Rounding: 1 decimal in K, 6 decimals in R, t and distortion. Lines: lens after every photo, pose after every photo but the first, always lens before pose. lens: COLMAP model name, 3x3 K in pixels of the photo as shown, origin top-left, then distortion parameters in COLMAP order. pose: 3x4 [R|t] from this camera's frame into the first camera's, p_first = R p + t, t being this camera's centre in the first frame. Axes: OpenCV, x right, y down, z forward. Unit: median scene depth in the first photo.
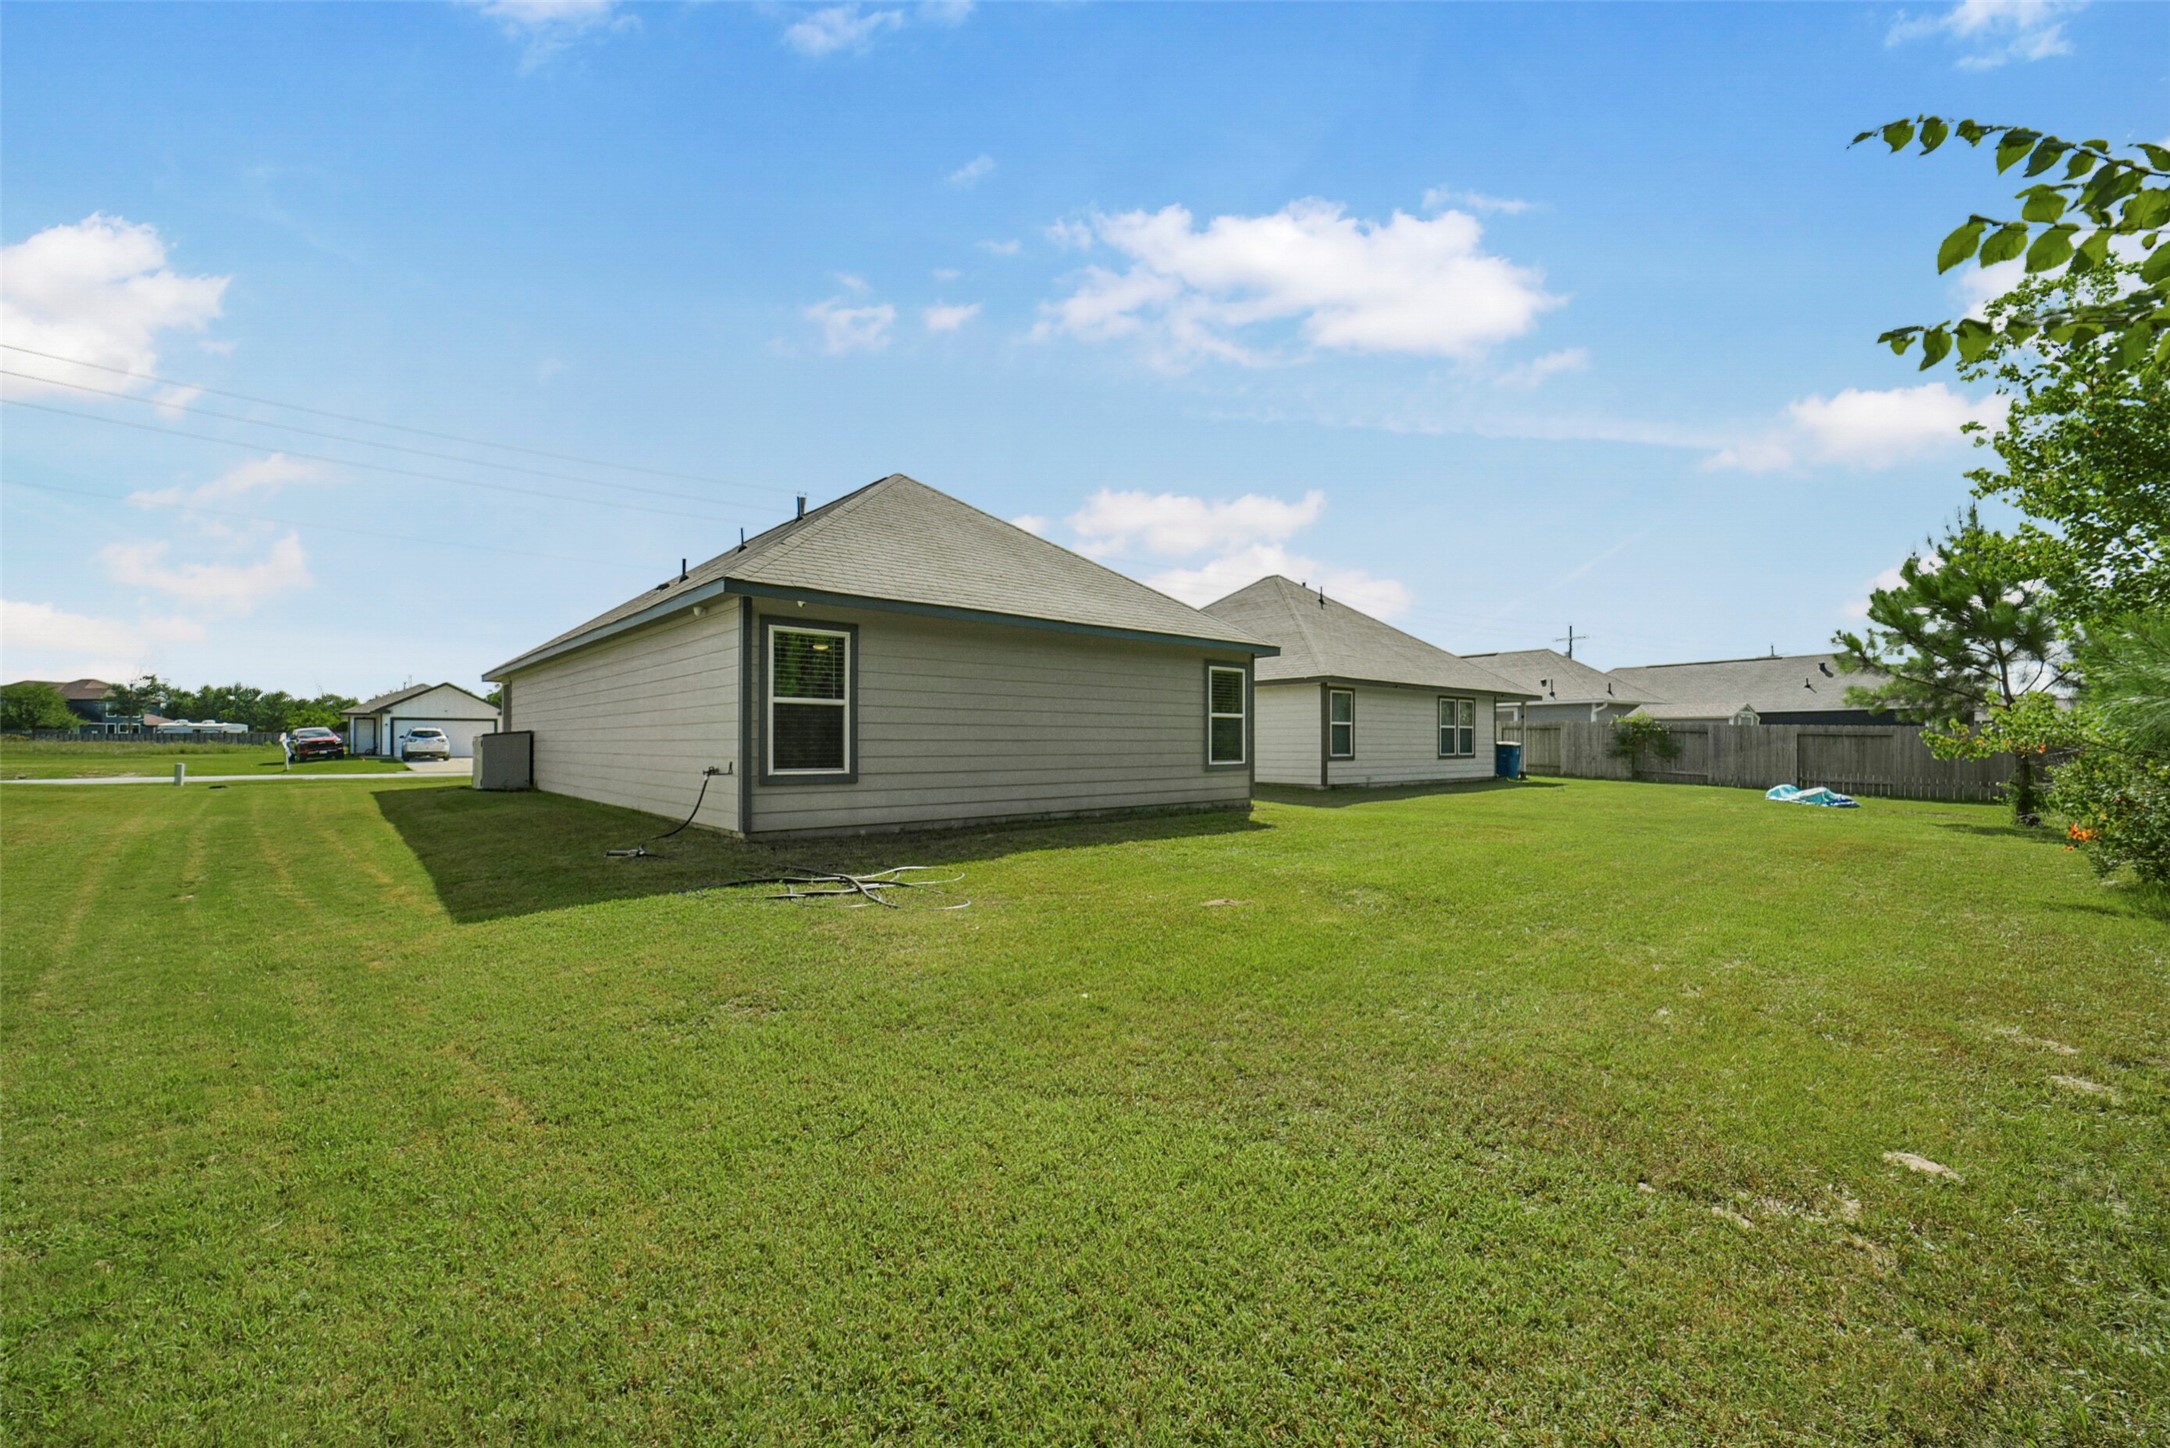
lens RADIAL K [[857.6, 0, 1090.9], [0, 857.6, 735.8], [0, 0, 1]] dist [-0.036312, 0.009984]
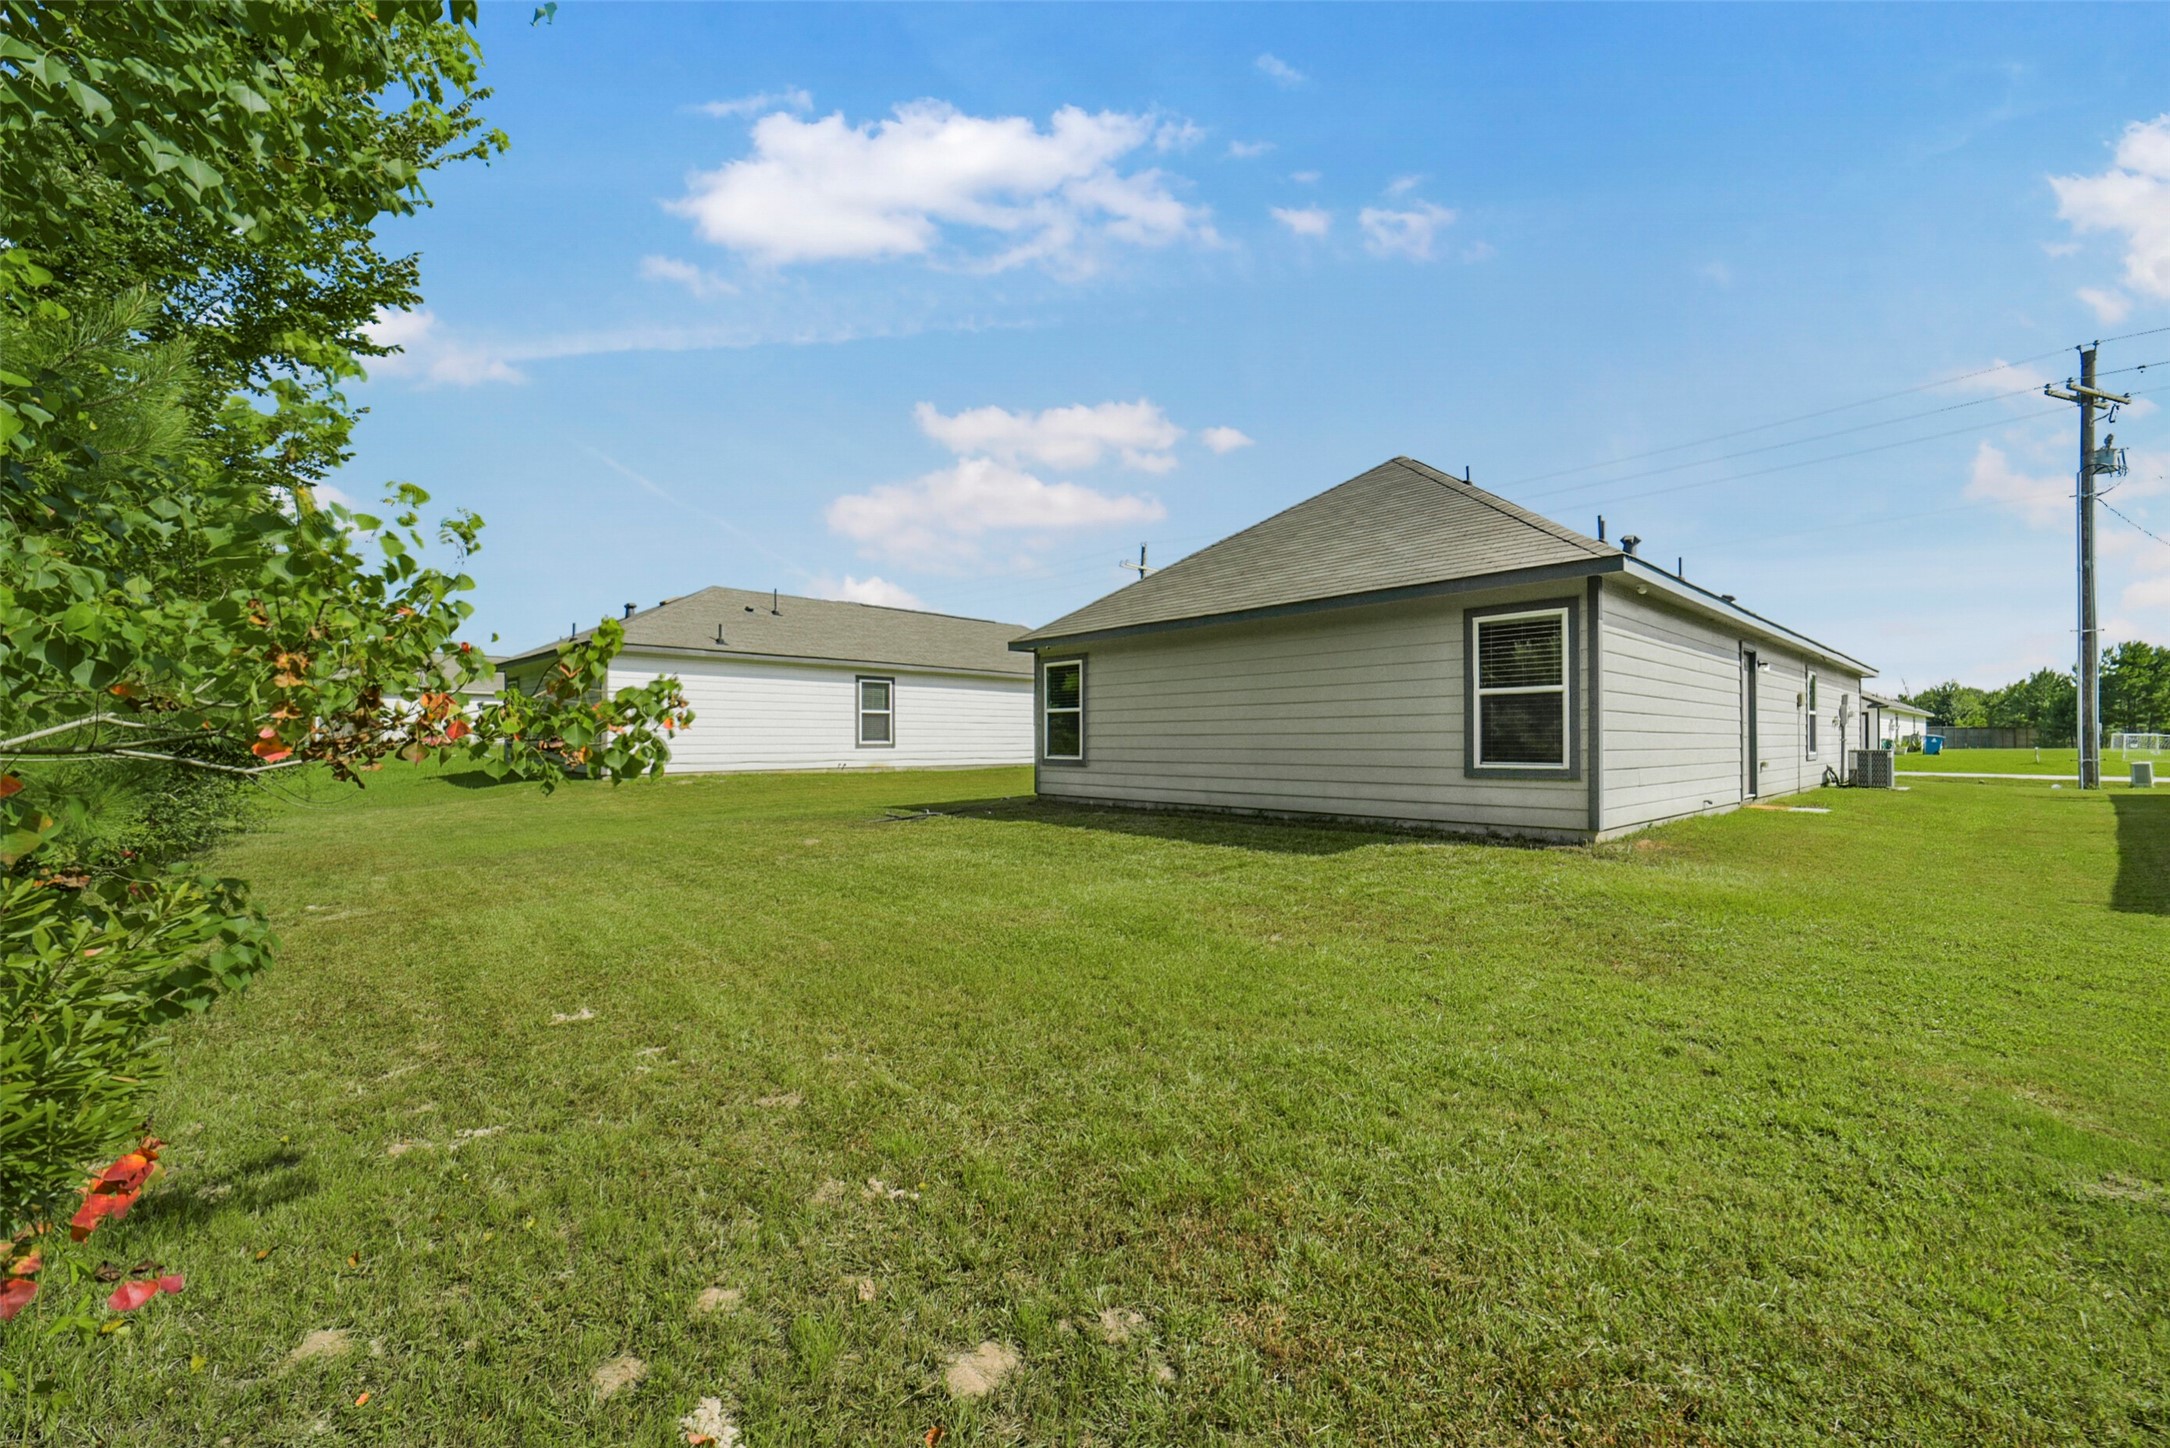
lens RADIAL K [[857.6, 0, 1090.9], [0, 857.6, 735.8], [0, 0, 1]] dist [-0.036312, 0.009984]
pose [[0.009985, -0.003675, -0.999943, 0.915794], [0.015870, 0.999868, -0.003516, 0.007944], [0.999824, -0.015834, 0.010042, 0.808610]]
